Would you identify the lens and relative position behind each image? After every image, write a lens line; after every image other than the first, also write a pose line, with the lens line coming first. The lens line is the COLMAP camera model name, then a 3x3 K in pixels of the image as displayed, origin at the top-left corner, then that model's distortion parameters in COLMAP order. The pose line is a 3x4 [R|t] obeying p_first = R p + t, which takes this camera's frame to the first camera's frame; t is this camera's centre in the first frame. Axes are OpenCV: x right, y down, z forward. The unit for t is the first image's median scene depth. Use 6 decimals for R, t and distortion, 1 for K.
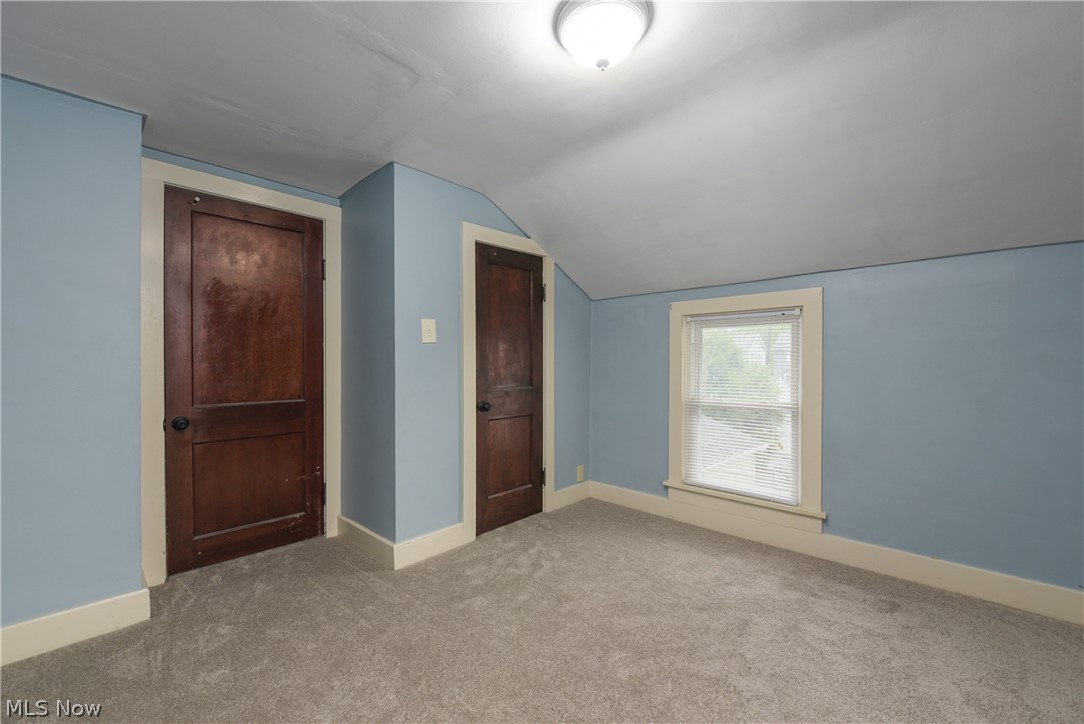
lens RADIAL K [[455.9, 0, 537.4], [0, 455.9, 363.8], [0, 0, 1]] dist [-0.004027, -0.001381]
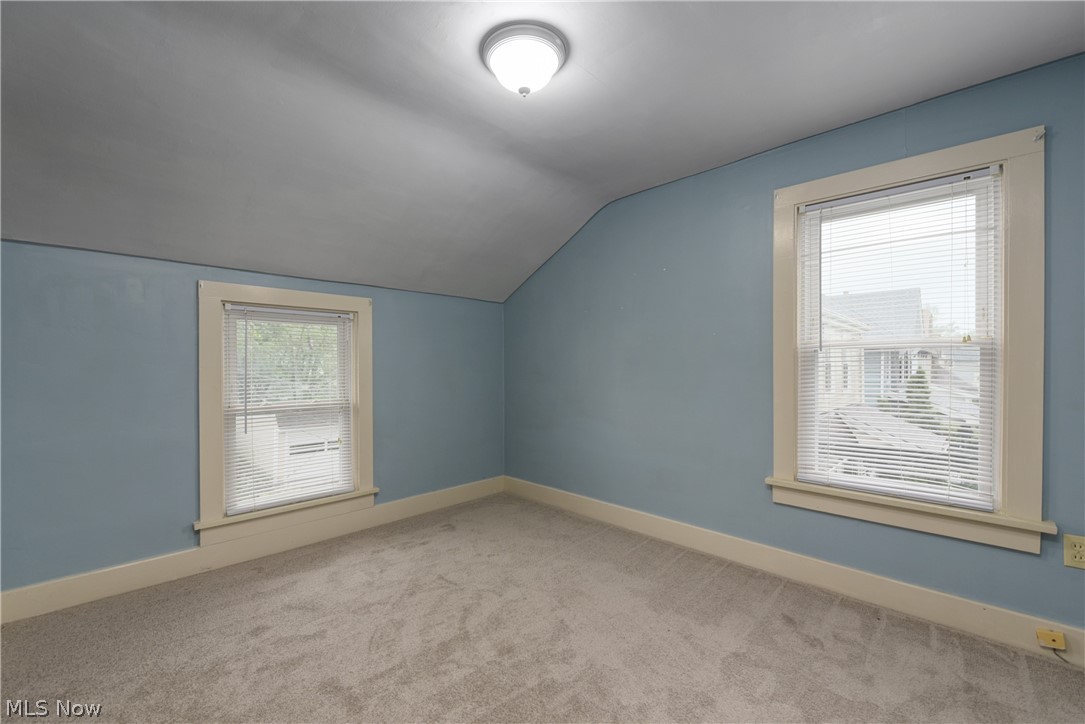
lens RADIAL K [[456.4, 0, 537.8], [0, 456.4, 363.8], [0, 0, 1]] dist [-0.004027, -0.001381]
pose [[-0.014826, 0.001972, 0.999888, -0.550296], [0.000463, 0.999998, -0.001966, 0.003581], [-0.999890, 0.000434, -0.014827, 0.561901]]
